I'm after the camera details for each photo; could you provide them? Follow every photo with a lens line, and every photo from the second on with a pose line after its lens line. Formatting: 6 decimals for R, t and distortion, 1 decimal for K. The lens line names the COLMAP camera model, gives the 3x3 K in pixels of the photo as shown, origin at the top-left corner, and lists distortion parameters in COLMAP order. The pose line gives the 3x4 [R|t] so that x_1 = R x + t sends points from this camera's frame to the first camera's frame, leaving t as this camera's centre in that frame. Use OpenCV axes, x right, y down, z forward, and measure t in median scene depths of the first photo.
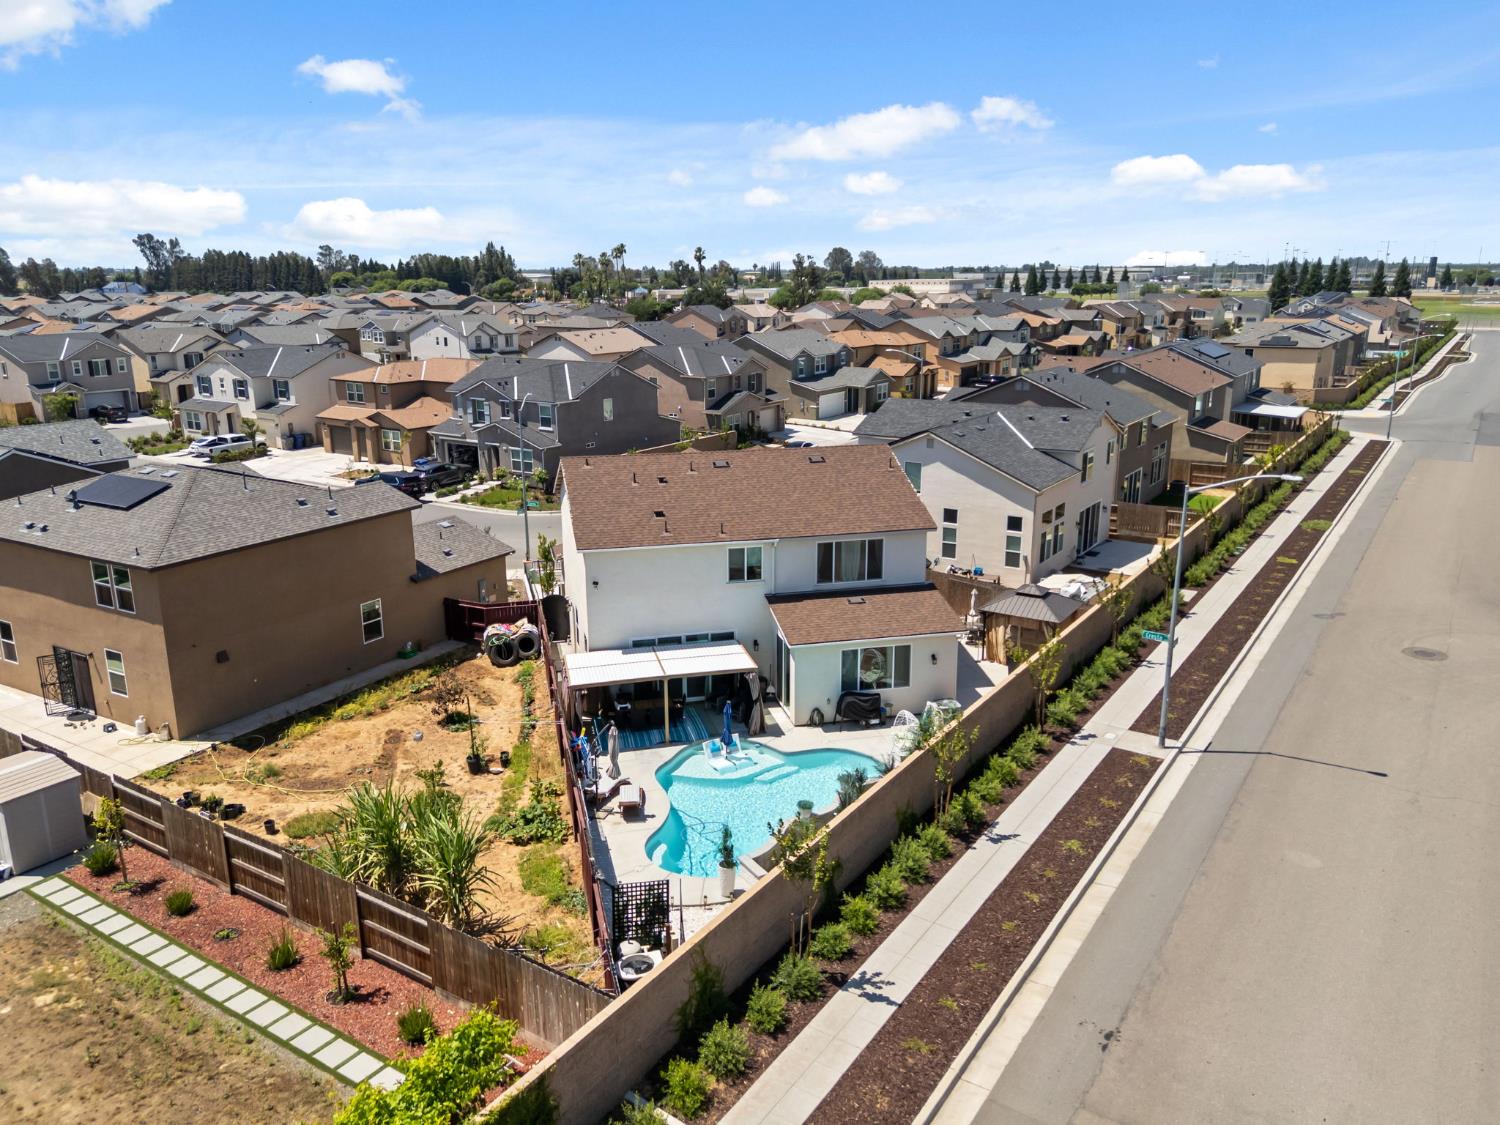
lens RADIAL K [[1106.1, 0, 750.0], [0, 1106.1, 562.5], [0, 0, 1]] dist [0.061582, -0.052497]
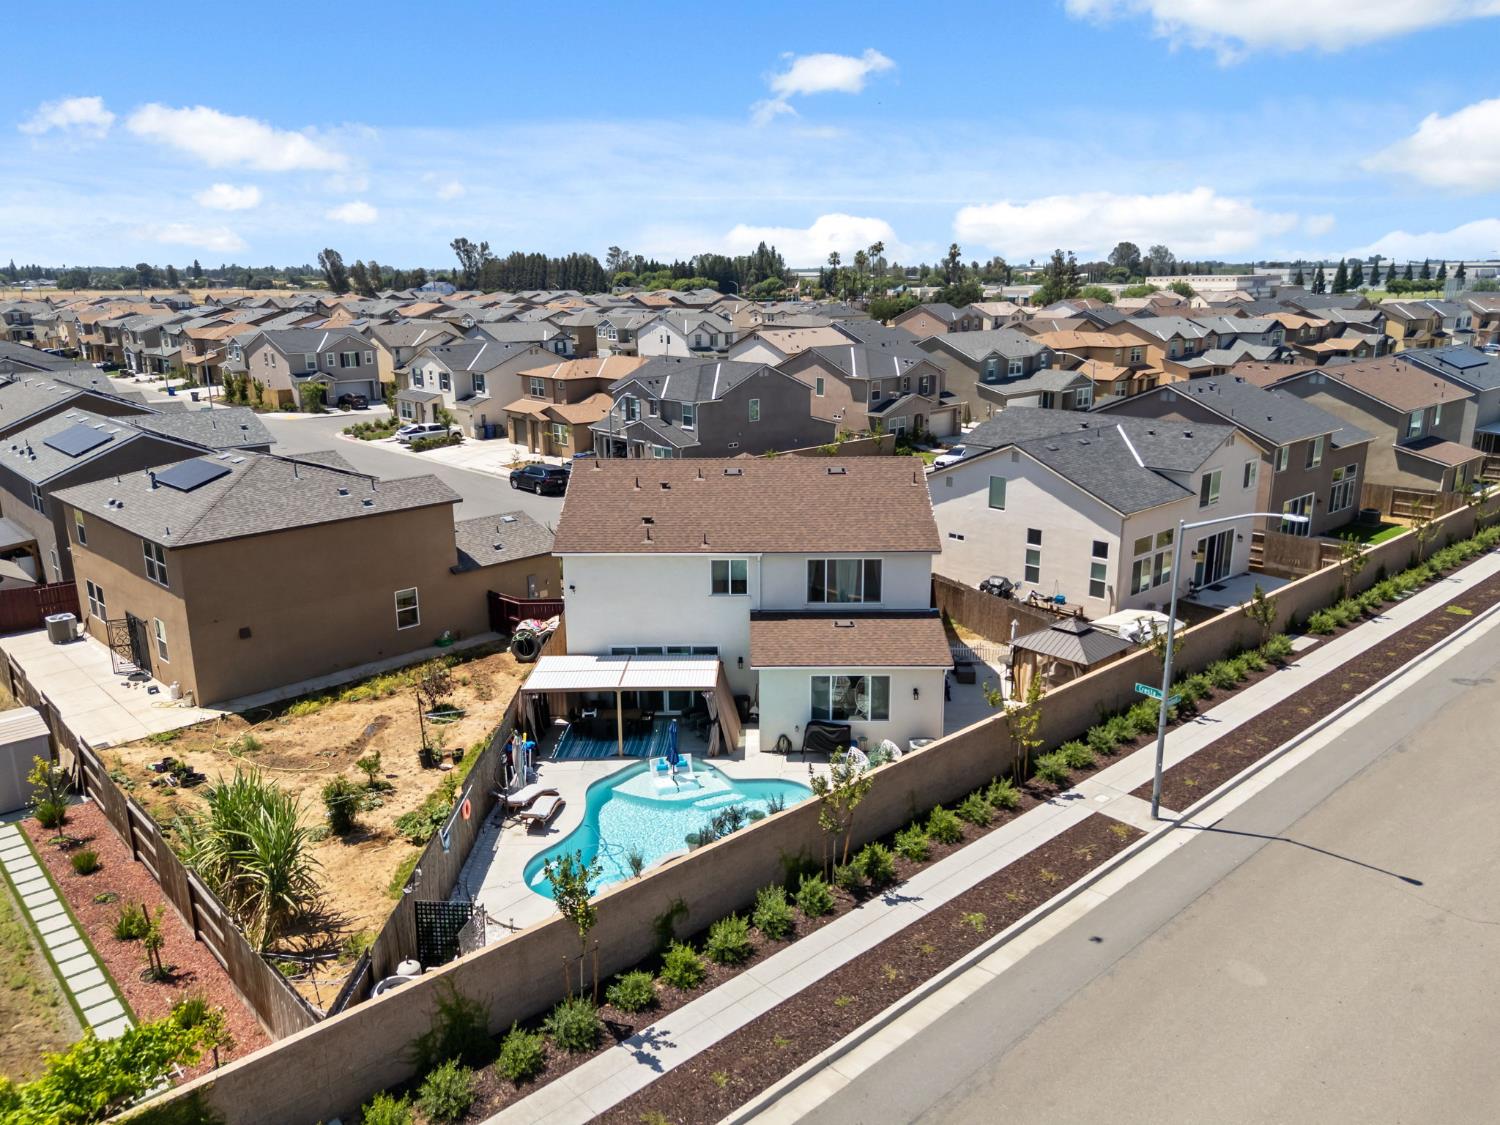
lens RADIAL K [[1106.1, 0, 750.0], [0, 1106.1, 562.5], [0, 0, 1]] dist [0.061582, -0.052497]
pose [[0.969781, 0.060181, -0.236439, 0.200872], [-0.059753, 0.998173, 0.008980, -0.017701], [0.236548, 0.005419, 0.971605, 0.061002]]
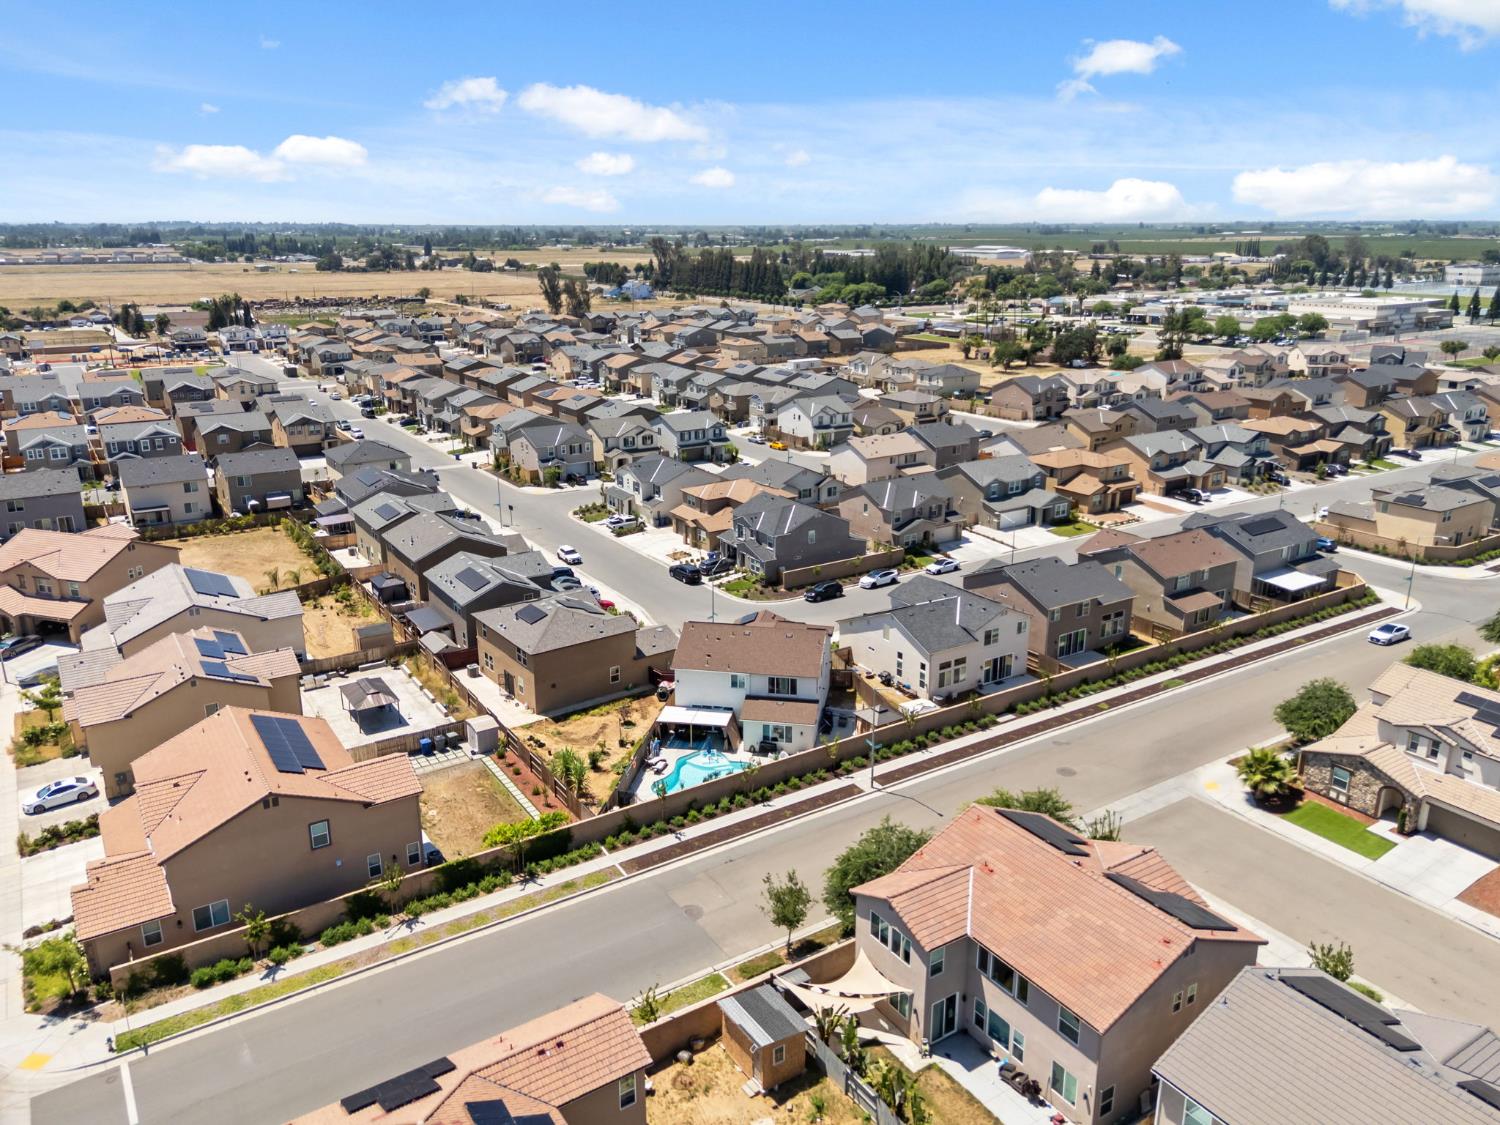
lens RADIAL K [[1101.8, 0, 750.0], [0, 1101.8, 562.5], [0, 0, 1]] dist [0.104701, -0.121553]
pose [[0.915535, 0.119875, -0.383959, 0.781202], [-0.104125, 0.992653, 0.061631, -0.348602], [0.388526, -0.016445, 0.921291, -1.044089]]
